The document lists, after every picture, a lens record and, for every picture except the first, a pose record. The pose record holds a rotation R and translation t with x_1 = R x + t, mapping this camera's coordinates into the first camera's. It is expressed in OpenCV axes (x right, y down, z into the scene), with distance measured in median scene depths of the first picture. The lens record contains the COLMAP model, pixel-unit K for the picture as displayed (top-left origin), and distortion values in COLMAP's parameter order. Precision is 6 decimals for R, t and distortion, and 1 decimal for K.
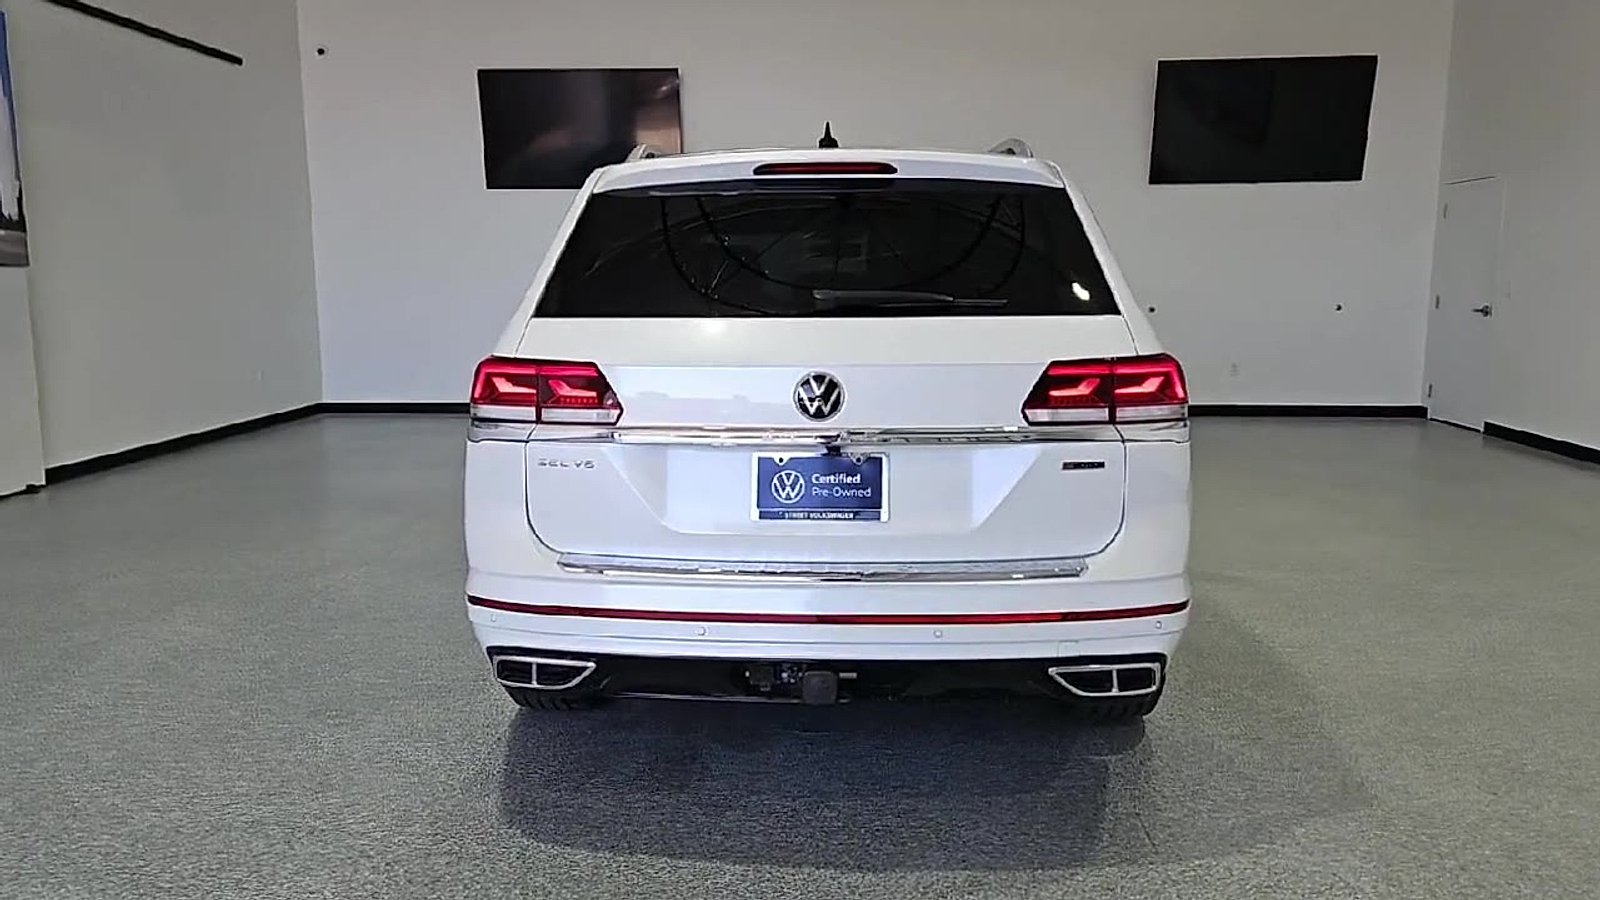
lens RADIAL K [[1129.3, 0, 794.3], [0, 1129.3, 444.4], [0, 0, 1]] dist [0.073772, -0.000747]
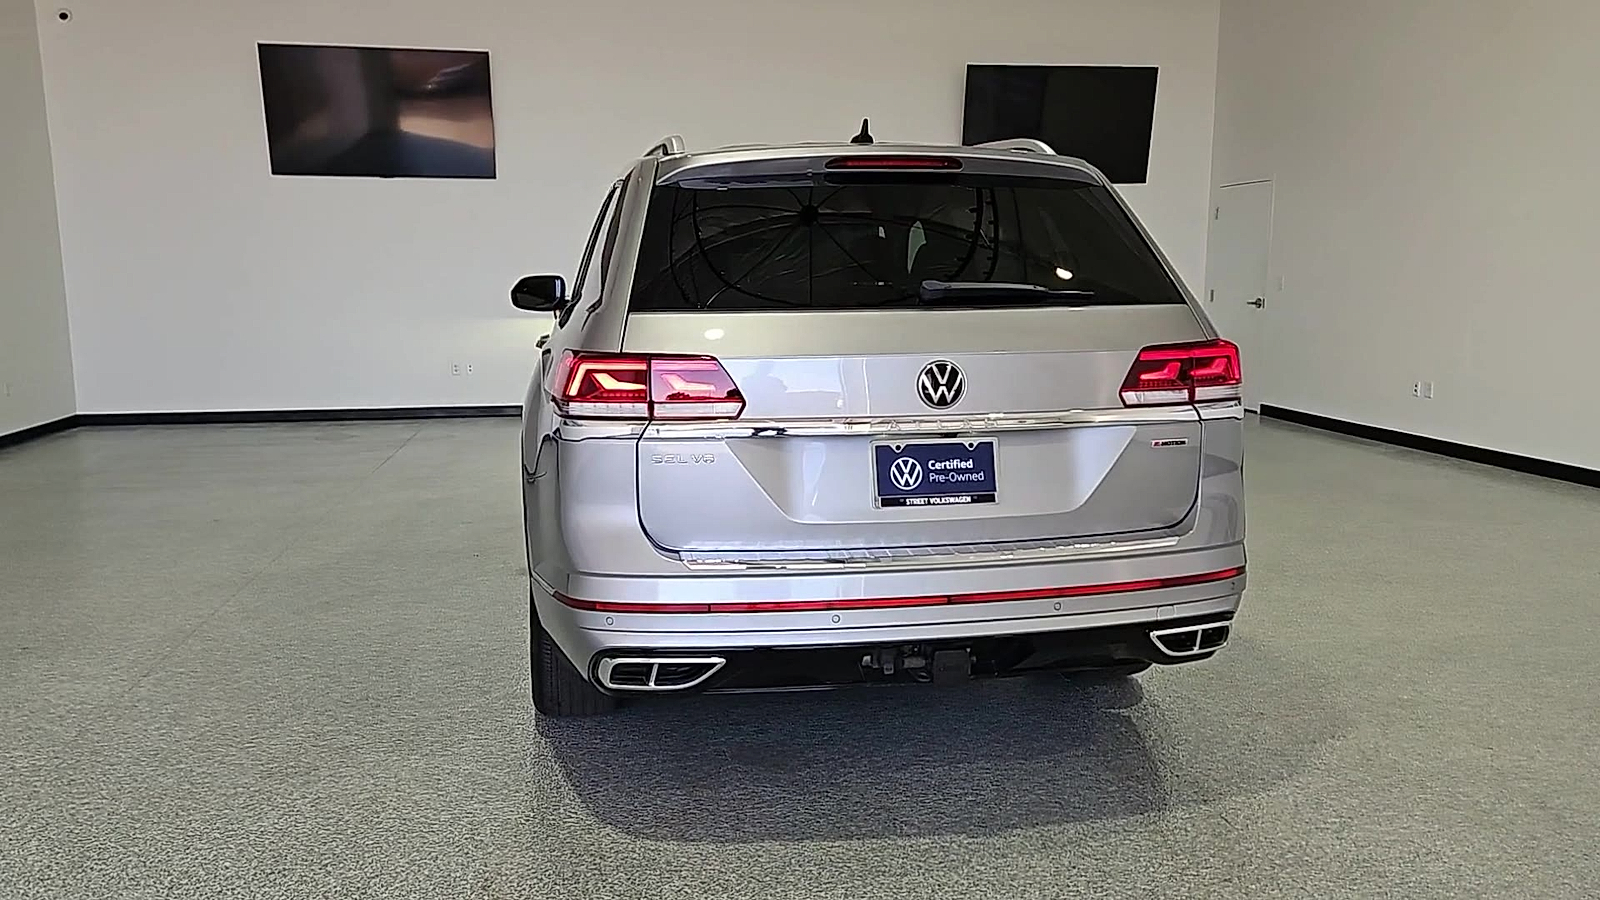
lens RADIAL K [[1158.5, 0, 800.0], [0, 1158.5, 450.0], [0, 0, 1]] dist [0.045258, -0.053636]
pose [[0.976179, -0.035070, 0.214116, -0.322287], [0.033736, 0.999382, 0.009880, 0.002255], [-0.214330, -0.002421, 0.976758, -0.006062]]
